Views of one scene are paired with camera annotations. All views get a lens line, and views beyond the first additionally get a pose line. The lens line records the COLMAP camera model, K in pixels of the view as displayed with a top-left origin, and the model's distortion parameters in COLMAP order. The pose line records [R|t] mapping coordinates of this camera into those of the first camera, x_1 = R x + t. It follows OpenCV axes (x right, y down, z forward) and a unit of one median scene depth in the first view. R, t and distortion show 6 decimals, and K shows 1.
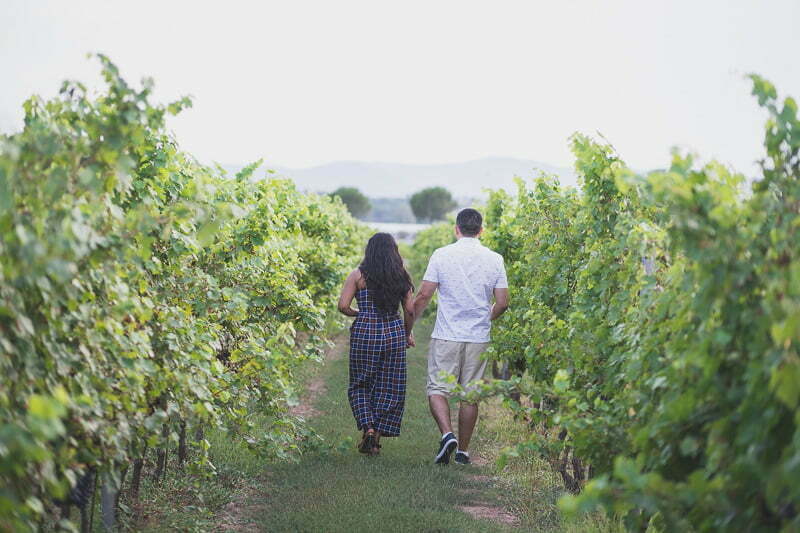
lens RADIAL K [[1932.3, 0, 400.0], [0, 1932.3, 266.5], [0, 0, 1]] dist [-0.056174, -0.610828]
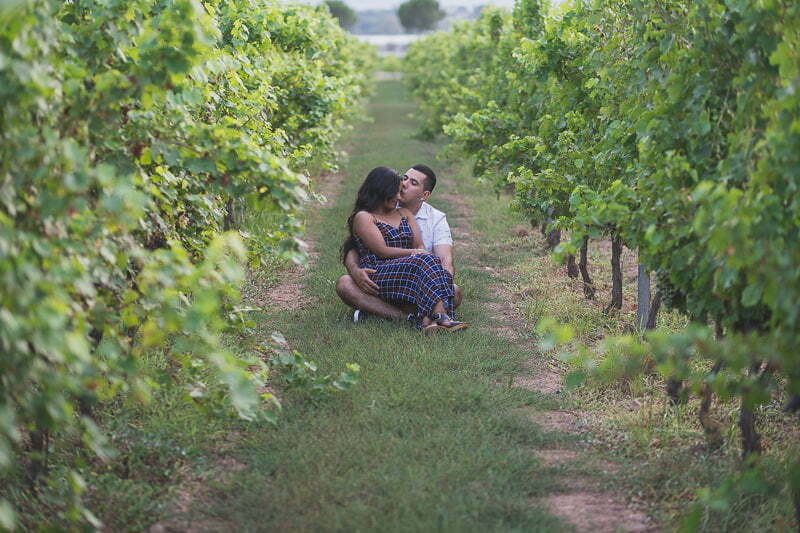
lens RADIAL K [[1932.3, 0, 400.0], [0, 1932.3, 266.5], [0, 0, 1]] dist [-0.056174, -0.610828]
pose [[0.999222, -0.039363, 0.002332, -0.009972], [0.038952, 0.994536, 0.096859, -0.005068], [-0.006132, -0.096693, 0.995295, 0.316043]]
